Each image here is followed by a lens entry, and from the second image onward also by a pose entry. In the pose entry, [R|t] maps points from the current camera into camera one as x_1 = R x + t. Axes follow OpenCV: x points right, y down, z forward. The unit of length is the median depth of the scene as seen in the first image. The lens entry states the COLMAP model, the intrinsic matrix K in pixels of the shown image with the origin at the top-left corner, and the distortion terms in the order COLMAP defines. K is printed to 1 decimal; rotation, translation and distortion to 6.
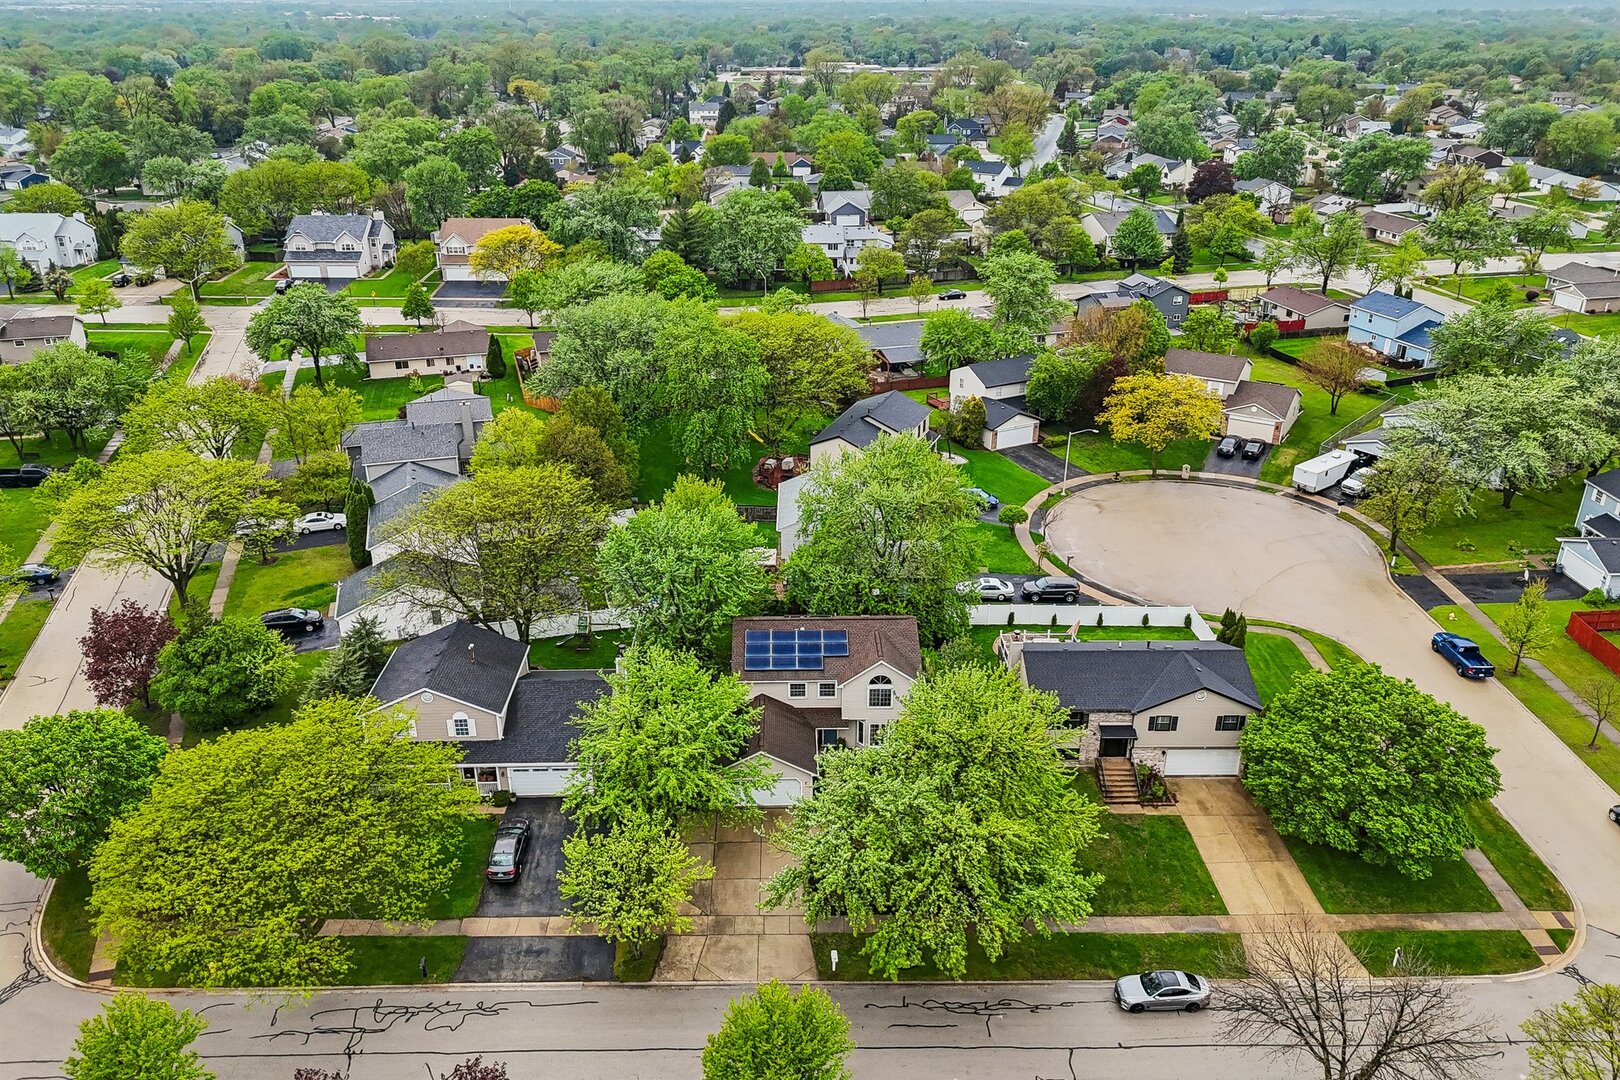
lens RADIAL K [[1187.9, 0, 810.0], [0, 1187.9, 540.0], [0, 0, 1]] dist [0.079644, -0.092054]
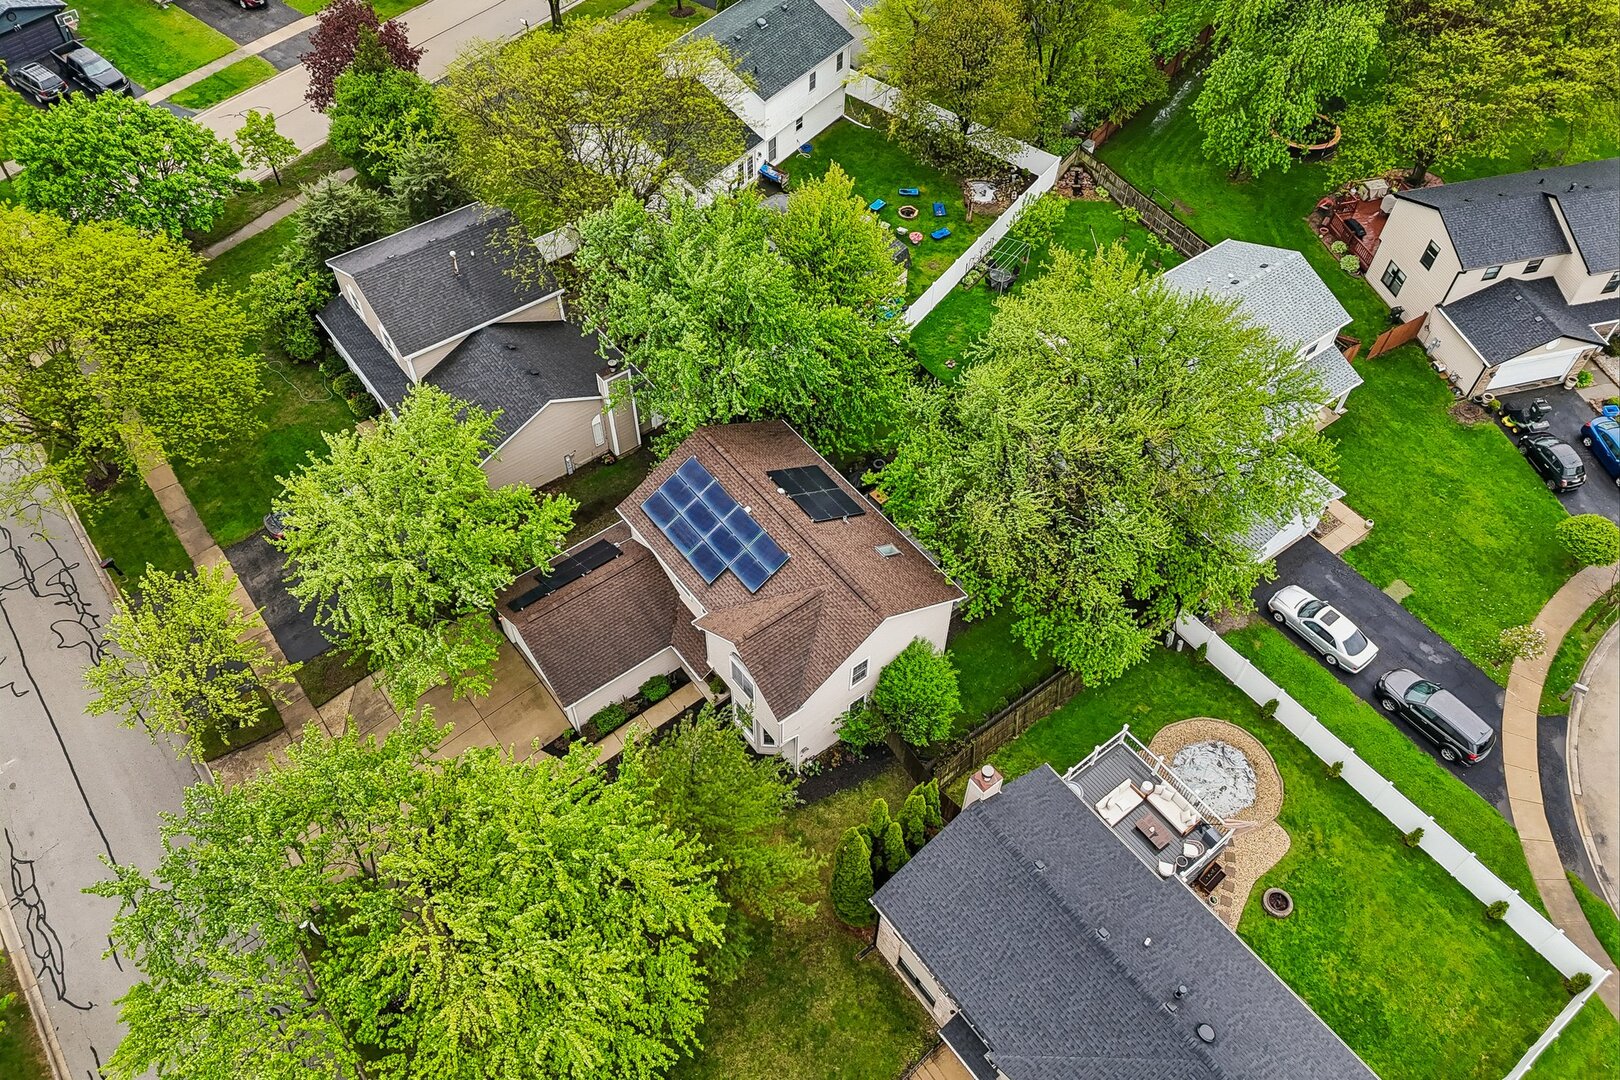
lens RADIAL K [[1192.4, 0, 810.0], [0, 1192.4, 540.0], [0, 0, 1]] dist [0.083175, -0.082982]
pose [[0.591524, 0.631551, -0.501241, 0.288280], [-0.348667, 0.760895, 0.547239, -0.226447], [0.727001, -0.148939, 0.670289, 0.539477]]
